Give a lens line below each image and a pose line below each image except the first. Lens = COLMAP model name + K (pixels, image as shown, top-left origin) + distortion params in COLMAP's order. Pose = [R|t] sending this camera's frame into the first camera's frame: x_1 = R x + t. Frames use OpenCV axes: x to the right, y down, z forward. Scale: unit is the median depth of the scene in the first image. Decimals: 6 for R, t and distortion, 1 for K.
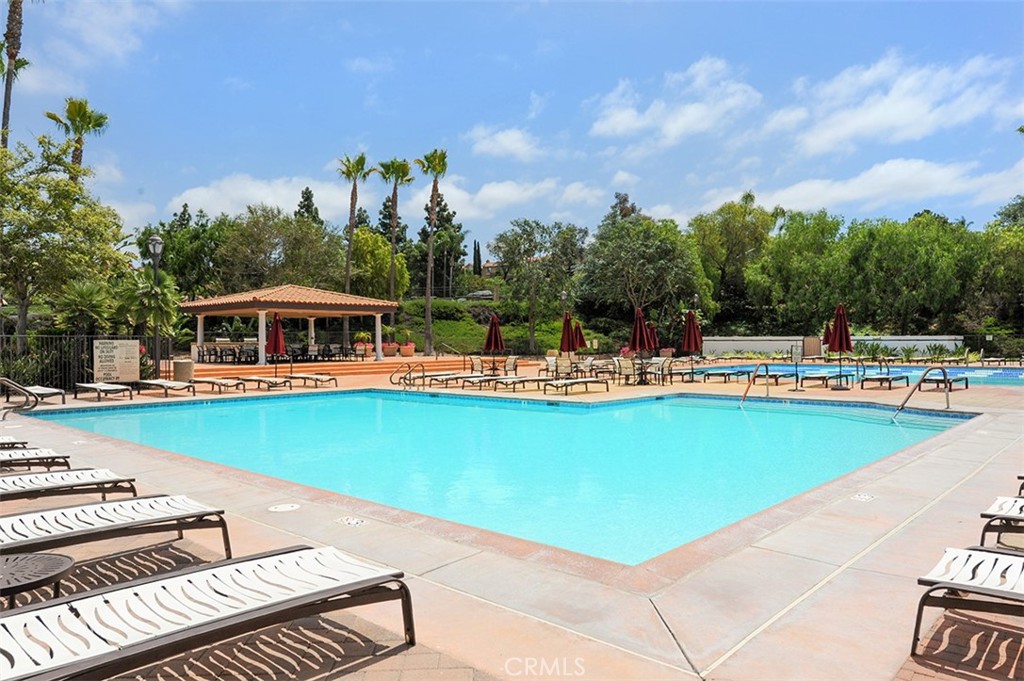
lens RADIAL K [[689.4, 0, 512.0], [0, 689.4, 340.5], [0, 0, 1]] dist [0.000852, -0.000450]
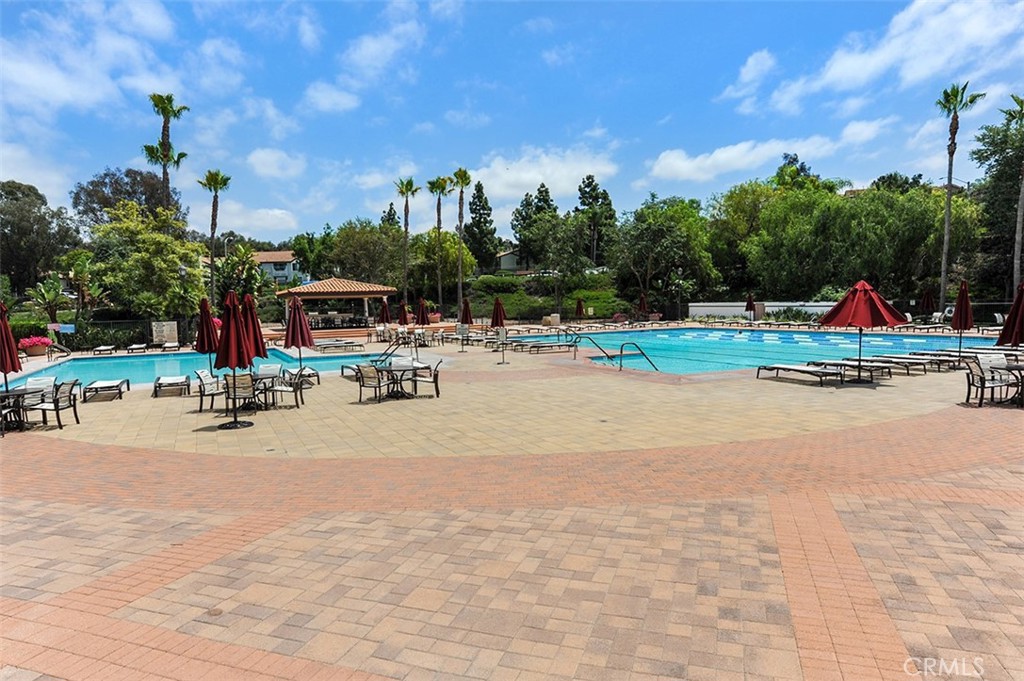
lens RADIAL K [[630.5, 0, 512.0], [0, 630.5, 340.5], [0, 0, 1]] dist [-0.001293, -0.000087]
pose [[0.932488, 0.003767, -0.361181, 0.415828], [0.020199, 0.997837, 0.062558, -0.016816], [0.360635, -0.065630, 0.930395, -0.124682]]
